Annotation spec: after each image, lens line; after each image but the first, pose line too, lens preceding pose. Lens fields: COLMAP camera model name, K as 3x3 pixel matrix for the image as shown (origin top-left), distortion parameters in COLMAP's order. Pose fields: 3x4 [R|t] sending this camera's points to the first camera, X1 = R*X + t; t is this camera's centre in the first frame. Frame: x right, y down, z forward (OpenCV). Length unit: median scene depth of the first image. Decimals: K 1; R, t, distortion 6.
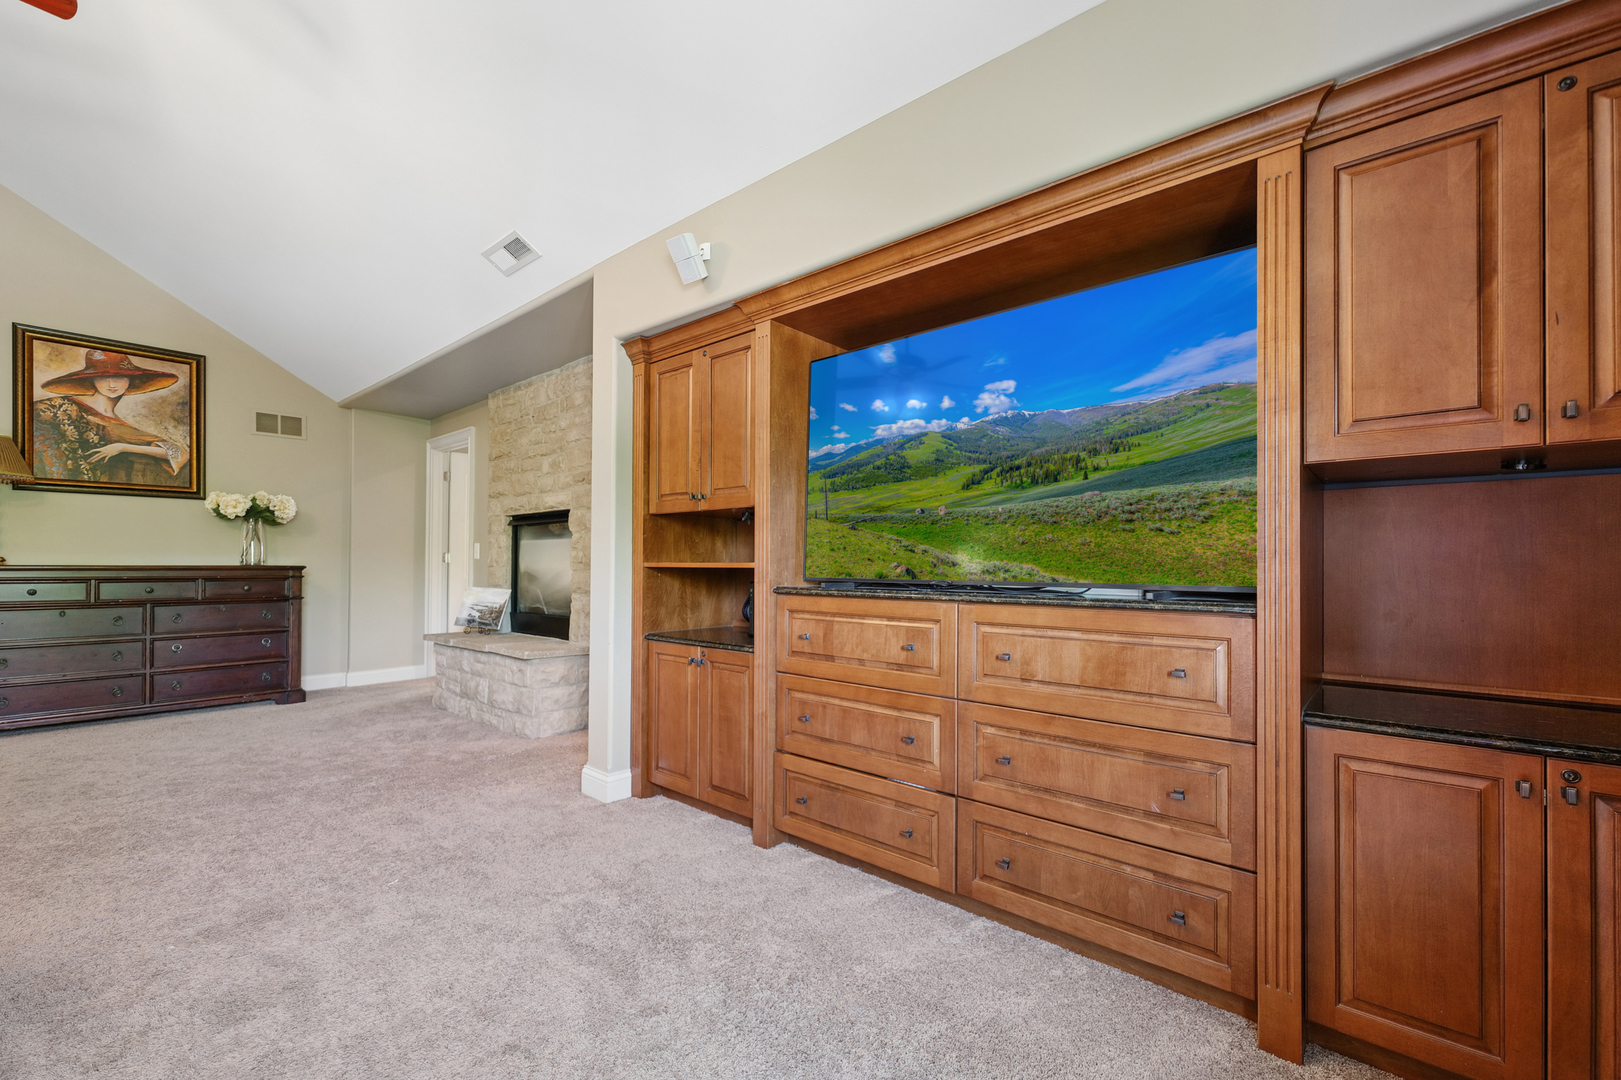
lens RADIAL K [[670.1, 0, 809.0], [0, 670.1, 546.7], [0, 0, 1]] dist [0.000953, 0.000004]
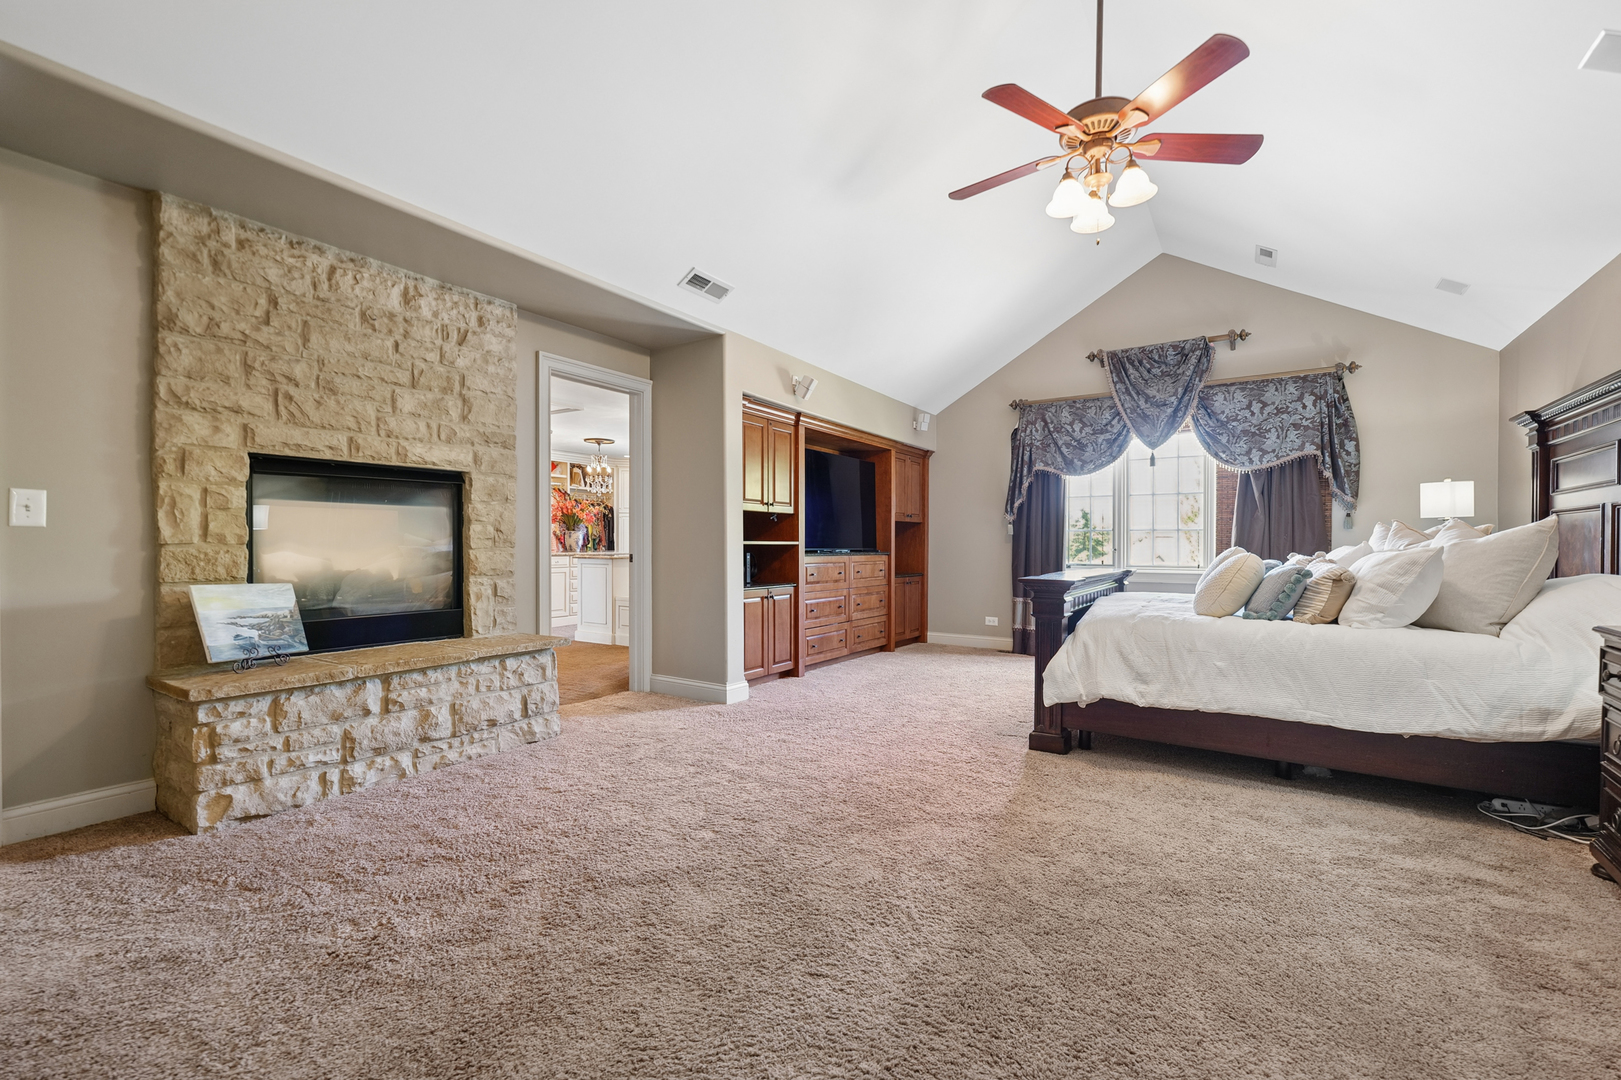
lens RADIAL K [[670.1, 0, 809.0], [0, 670.1, 546.7], [0, 0, 1]] dist [0.000953, 0.000004]
pose [[-0.122925, -0.010097, 0.992365, -2.214317], [-0.034143, 0.999399, 0.005940, 0.026796], [-0.991828, -0.033152, -0.123196, 1.282644]]
